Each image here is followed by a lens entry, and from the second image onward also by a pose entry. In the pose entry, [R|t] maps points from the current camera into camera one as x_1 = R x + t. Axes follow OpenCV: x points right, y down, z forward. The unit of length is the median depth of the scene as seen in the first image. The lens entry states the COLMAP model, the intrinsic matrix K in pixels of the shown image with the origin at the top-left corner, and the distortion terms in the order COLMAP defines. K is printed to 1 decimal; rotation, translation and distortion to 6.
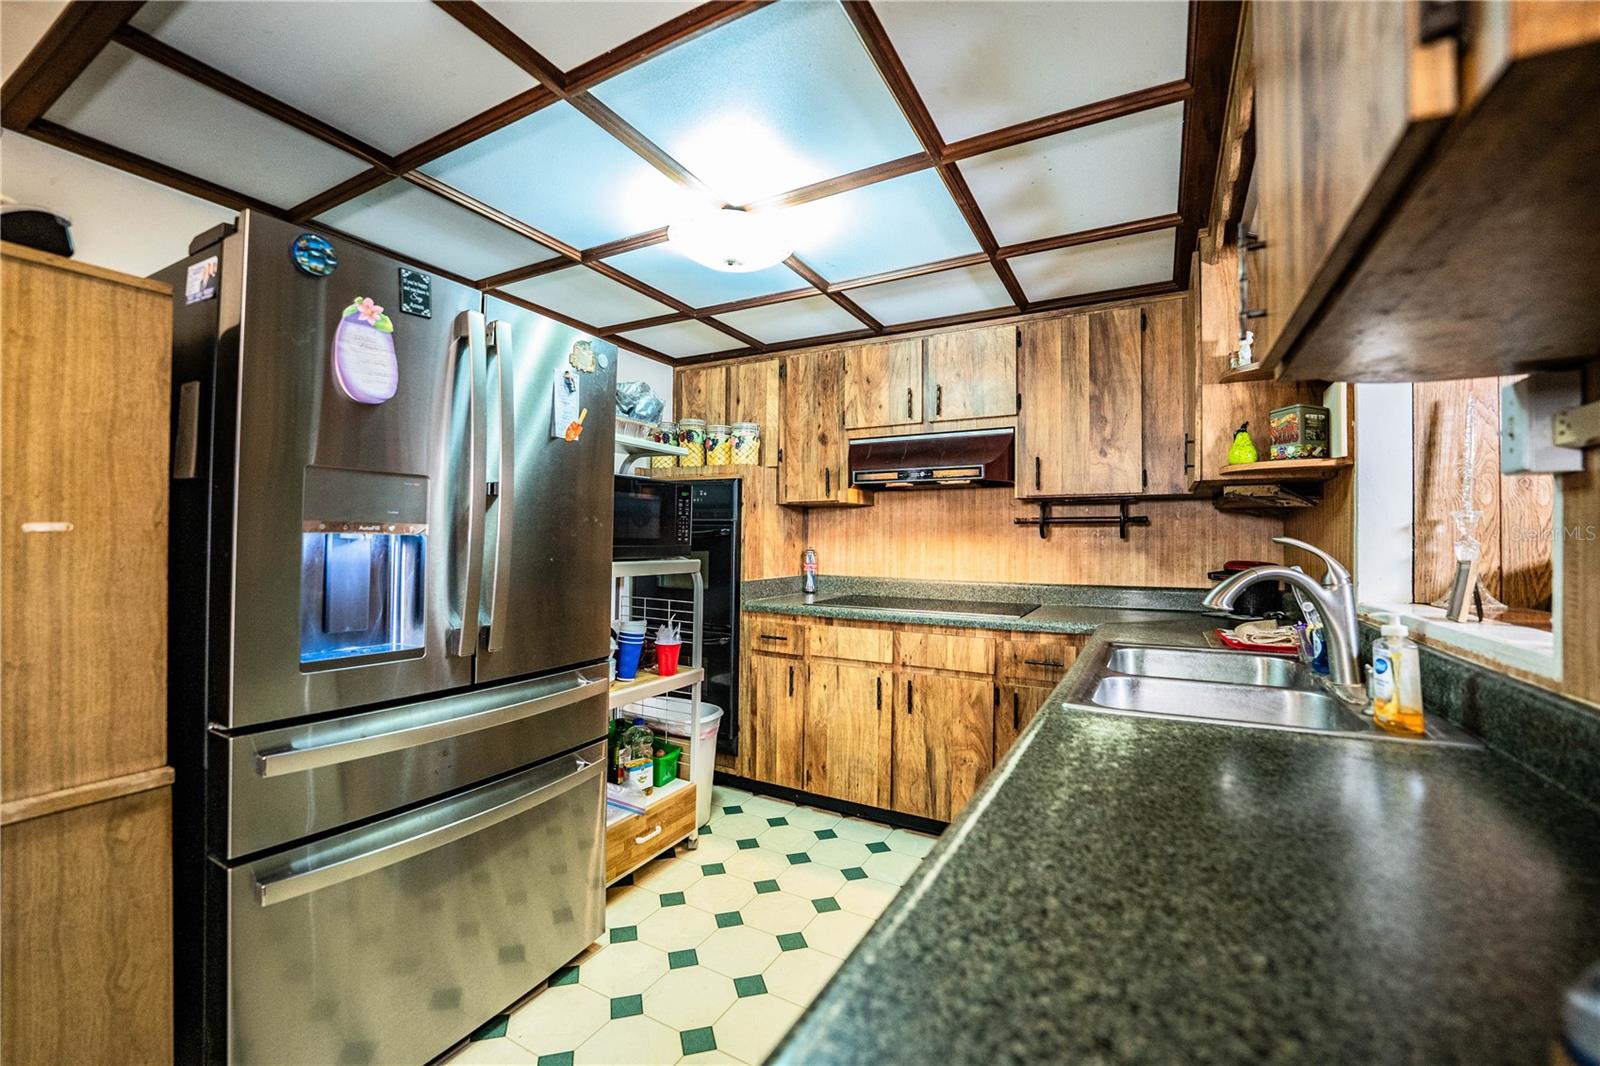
lens RADIAL K [[652.7, 0, 798.0], [0, 652.7, 533.1], [0, 0, 1]] dist [-0.024695, 0.002166]
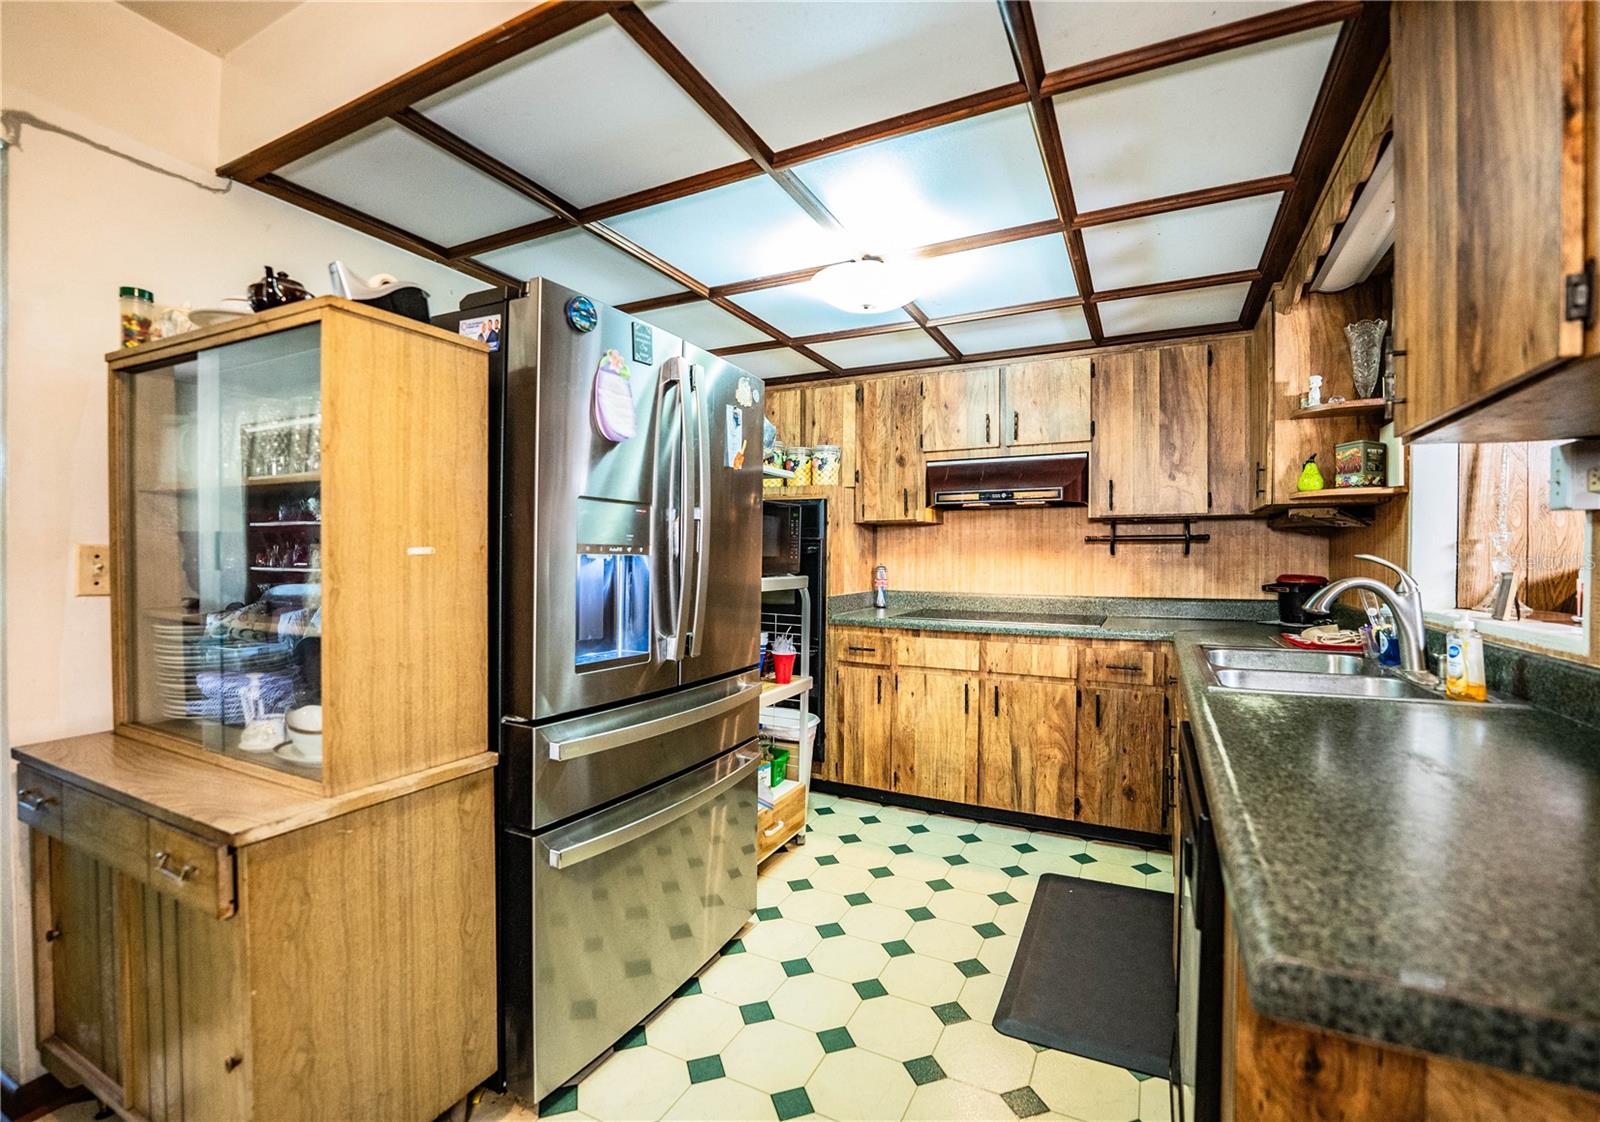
lens RADIAL K [[699.1, 0, 805.2], [0, 699.1, 564.1], [0, 0, 1]] dist [-0.021416, 0.000735]
pose [[0.998629, -0.004844, 0.052117, -0.237726], [0.003691, 0.999747, 0.022179, -0.005050], [-0.052212, -0.021957, 0.998395, -0.162737]]
